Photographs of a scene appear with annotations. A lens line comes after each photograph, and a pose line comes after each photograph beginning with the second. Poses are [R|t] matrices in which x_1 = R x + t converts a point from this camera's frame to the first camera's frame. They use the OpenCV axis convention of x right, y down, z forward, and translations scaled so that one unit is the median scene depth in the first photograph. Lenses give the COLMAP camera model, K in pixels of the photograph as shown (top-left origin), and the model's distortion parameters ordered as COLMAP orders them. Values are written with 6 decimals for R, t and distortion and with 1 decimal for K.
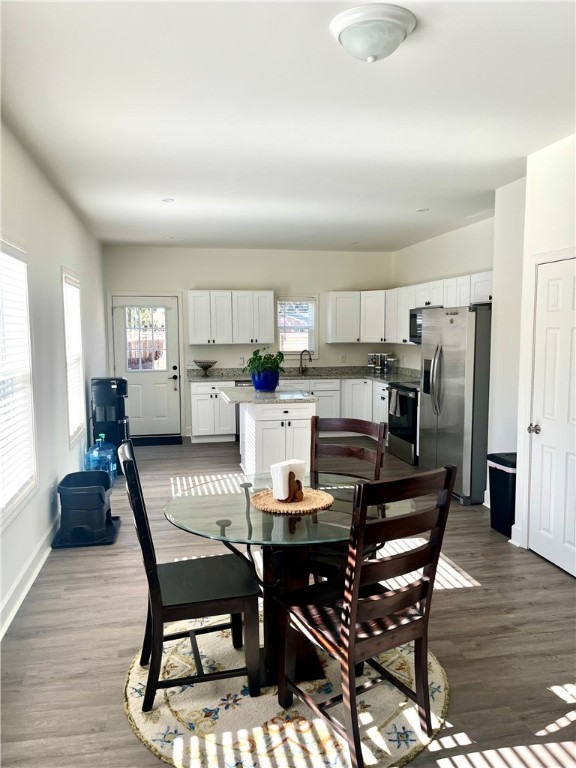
lens RADIAL K [[569.1, 0, 288.0], [0, 569.1, 384.0], [0, 0, 1]] dist [0.013312, 0.000133]
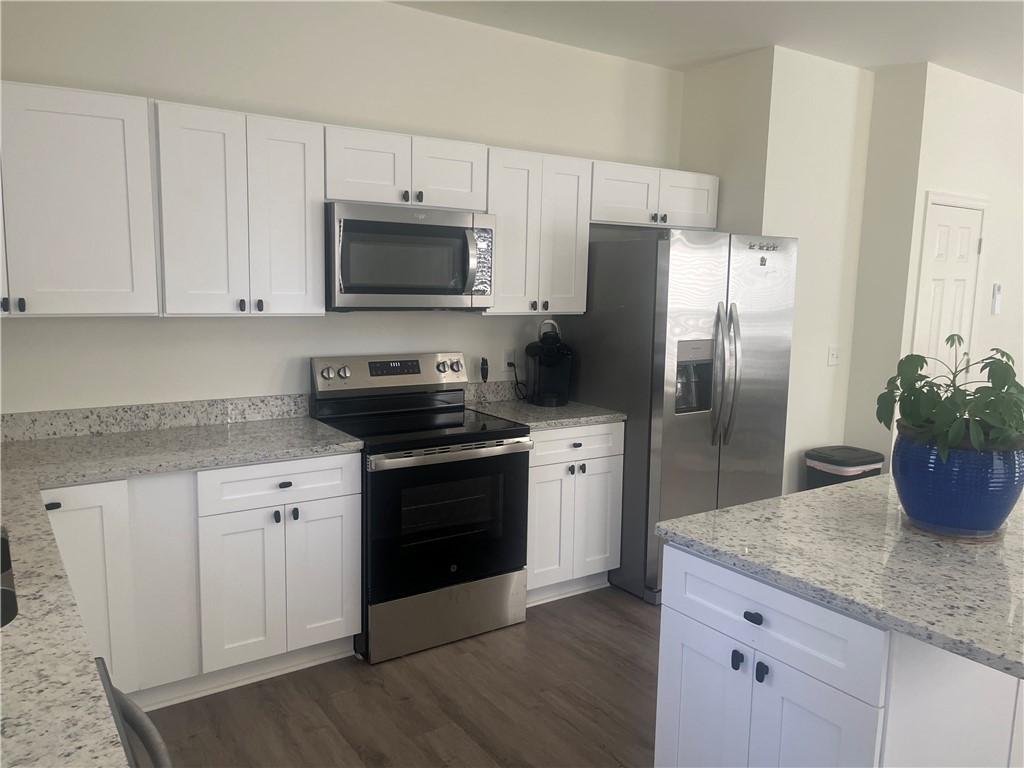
lens RADIAL K [[758.7, 0, 512.0], [0, 758.7, 384.0], [0, 0, 1]] dist [0.013312, 0.000133]
pose [[-0.379721, -0.118072, 0.917535, -0.192686], [0.074553, 0.984690, 0.157568, -0.081066], [-0.922092, 0.128237, -0.365105, 0.954862]]
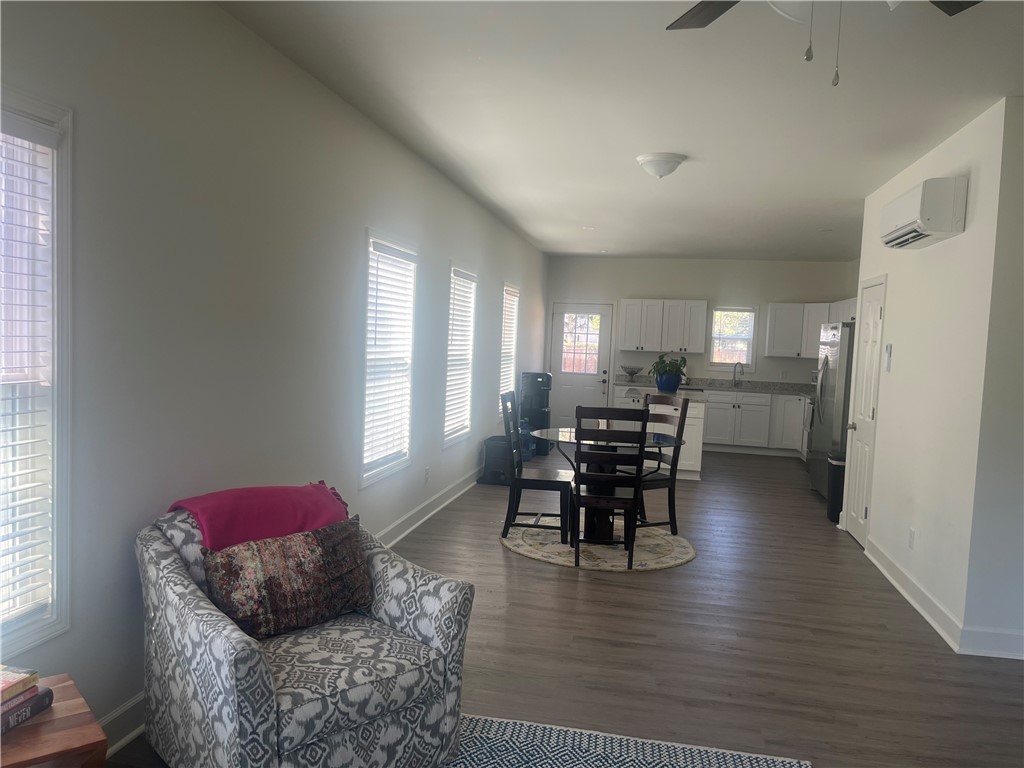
lens RADIAL K [[758.7, 0, 512.0], [0, 758.7, 384.0], [0, 0, 1]] dist [0.013312, 0.000133]
pose [[0.921285, 0.065036, -0.383412, 0.183557], [-0.080964, 0.996390, -0.025533, 0.043565], [0.380367, 0.054566, 0.923225, -0.353400]]
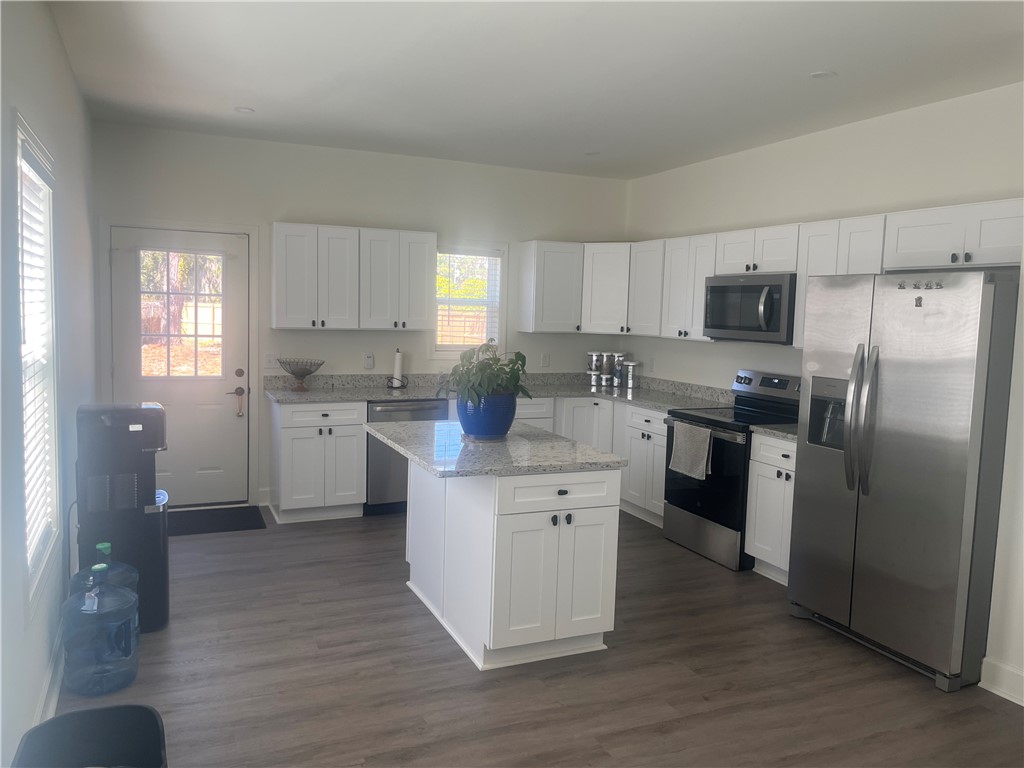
lens RADIAL K [[776.6, 0, 507.7], [0, 776.6, 357.3], [0, 0, 1]] dist [0.004979, 0.000325]
pose [[0.975799, 0.019578, 0.217791, -0.121214], [-0.013036, 0.999421, -0.031433, -0.024726], [-0.218281, 0.027833, 0.975489, 0.279491]]
